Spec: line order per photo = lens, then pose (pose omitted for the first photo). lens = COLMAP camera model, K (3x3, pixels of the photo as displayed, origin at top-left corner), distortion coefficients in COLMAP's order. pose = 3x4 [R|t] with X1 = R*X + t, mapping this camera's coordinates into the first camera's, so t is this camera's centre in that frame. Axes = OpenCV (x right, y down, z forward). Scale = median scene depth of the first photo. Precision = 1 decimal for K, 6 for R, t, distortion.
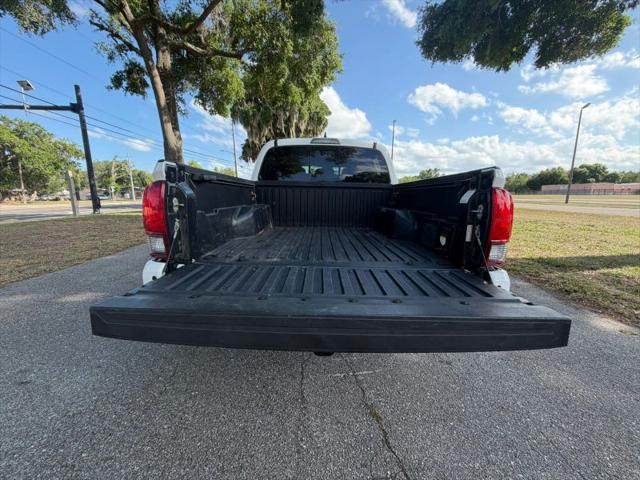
lens RADIAL K [[259.5, 0, 319.3], [0, 259.5, 236.5], [0, 0, 1]] dist [0.009568, -0.000198]
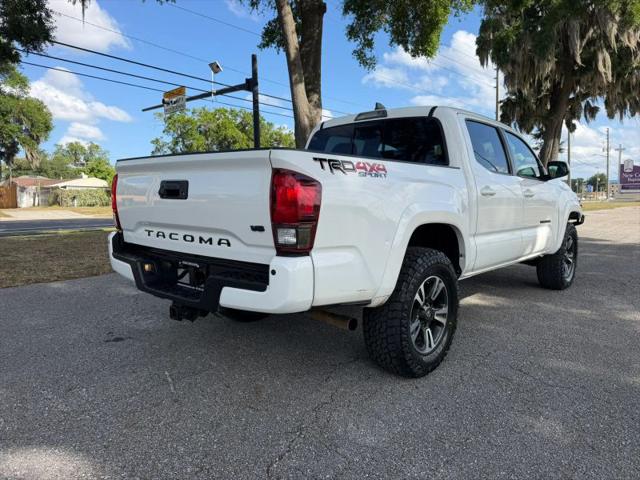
lens RADIAL K [[455.1, 0, 320.0], [0, 455.1, 240.0], [0, 0, 1]] dist [0.056975, -0.060848]
pose [[0.751124, 0.060783, -0.657357, 0.076680], [-0.100823, 0.994633, -0.023235, -0.016542], [0.652417, 0.083729, 0.753221, 0.094637]]
